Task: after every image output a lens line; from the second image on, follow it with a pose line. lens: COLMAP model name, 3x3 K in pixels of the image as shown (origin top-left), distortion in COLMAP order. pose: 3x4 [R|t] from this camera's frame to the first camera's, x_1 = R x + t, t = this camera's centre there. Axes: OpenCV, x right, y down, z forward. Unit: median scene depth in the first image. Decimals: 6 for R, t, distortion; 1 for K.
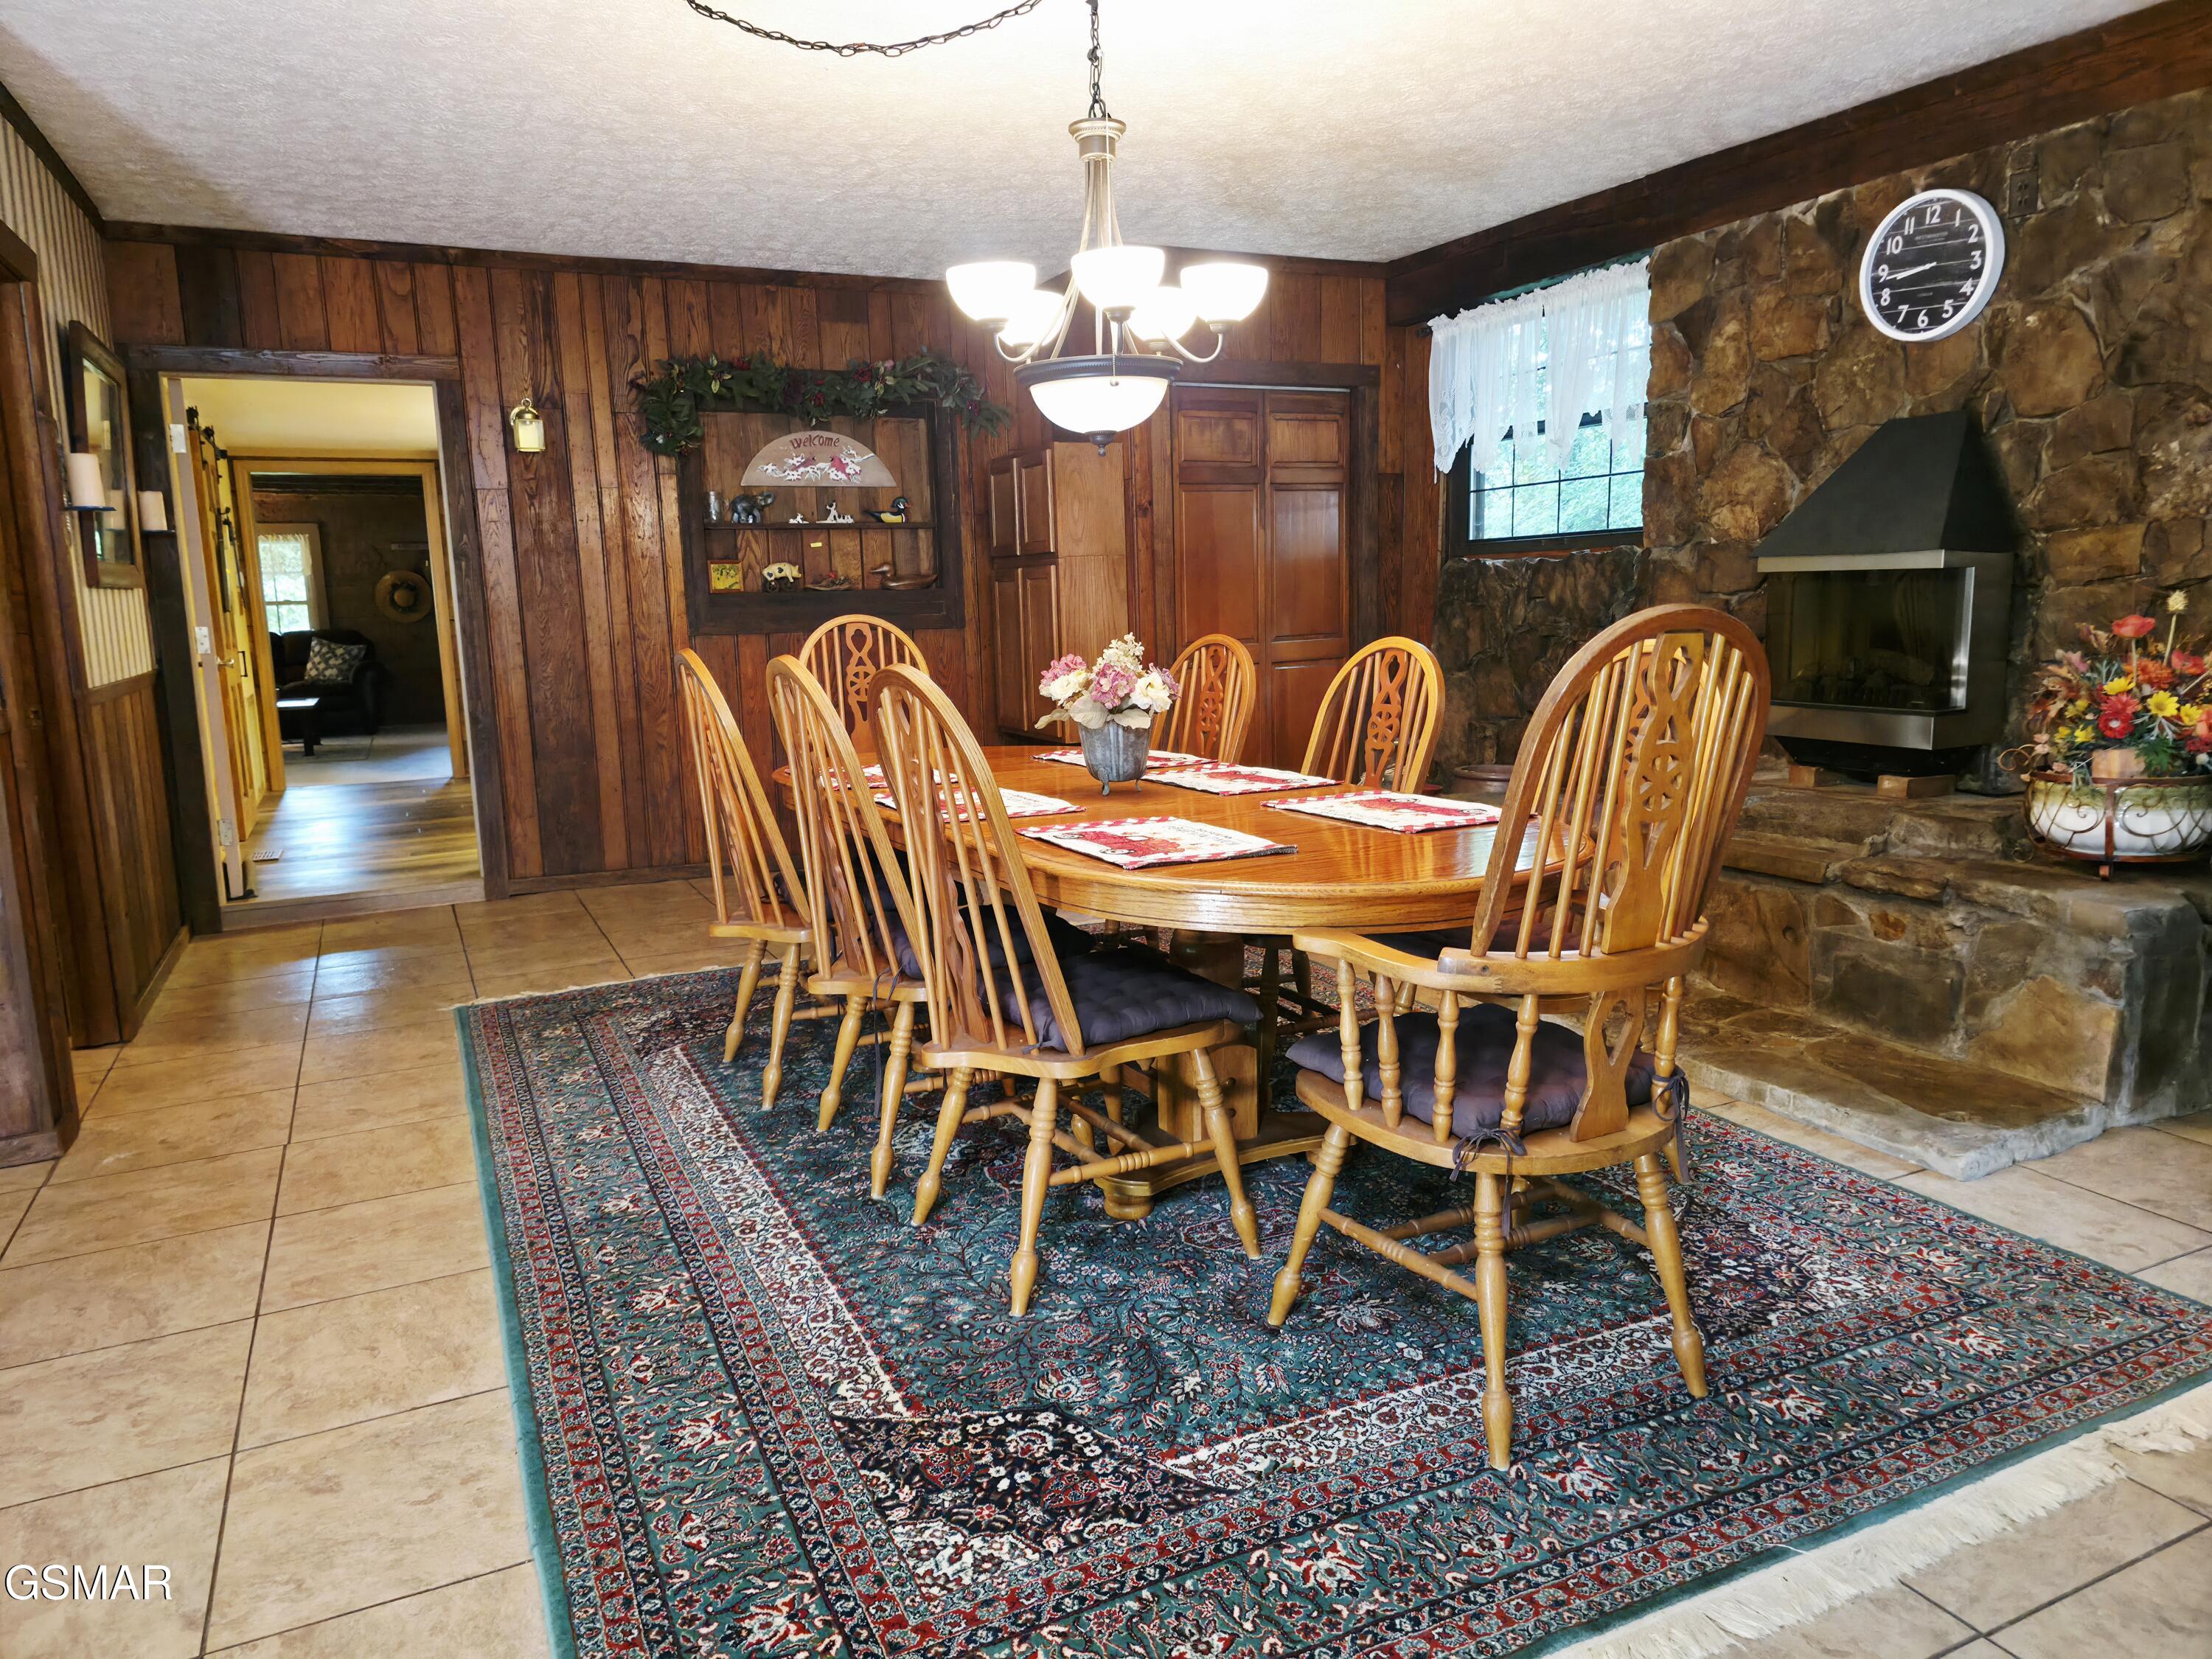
lens RADIAL K [[1462.2, 0, 1094.4], [0, 1462.2, 850.4], [0, 0, 1]] dist [0.062483, -0.065699]
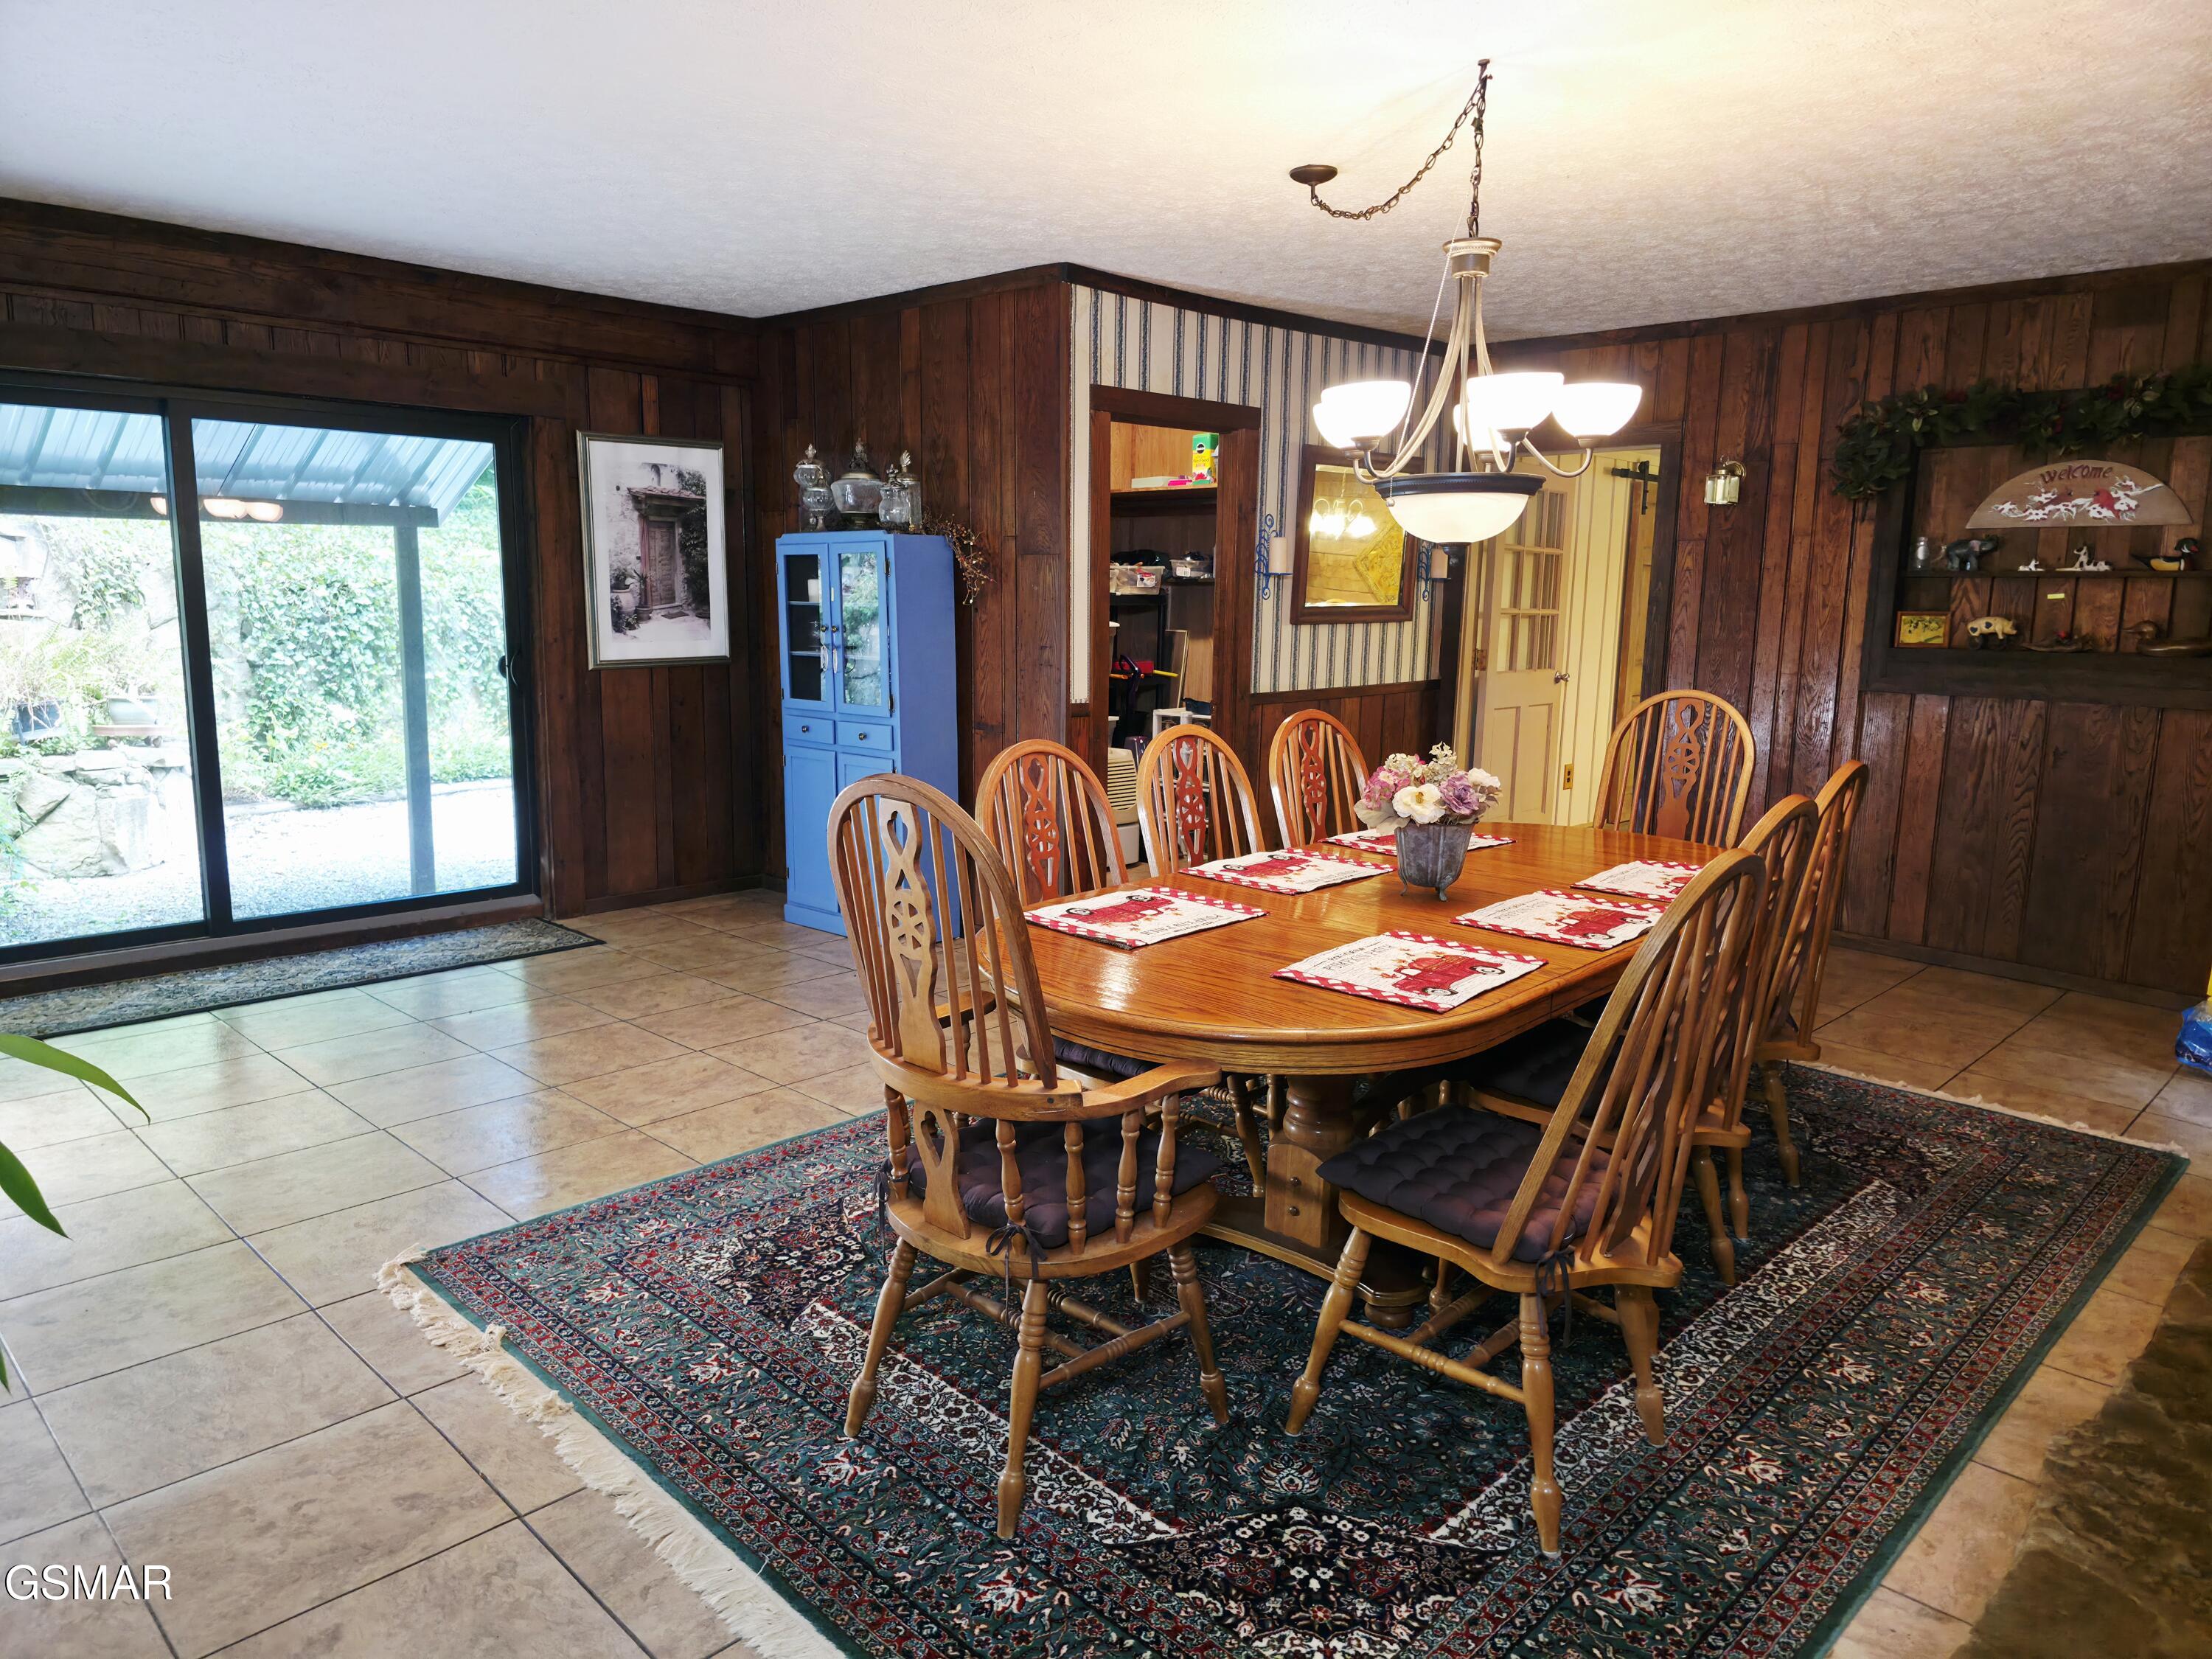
lens RADIAL K [[1462.2, 0, 1094.4], [0, 1462.2, 850.4], [0, 0, 1]] dist [0.062483, -0.065699]
pose [[0.326716, 0.199207, -0.923891, 0.452239], [-0.185498, 0.972038, 0.143990, -0.090873], [0.926740, 0.124336, 0.354532, 0.221779]]
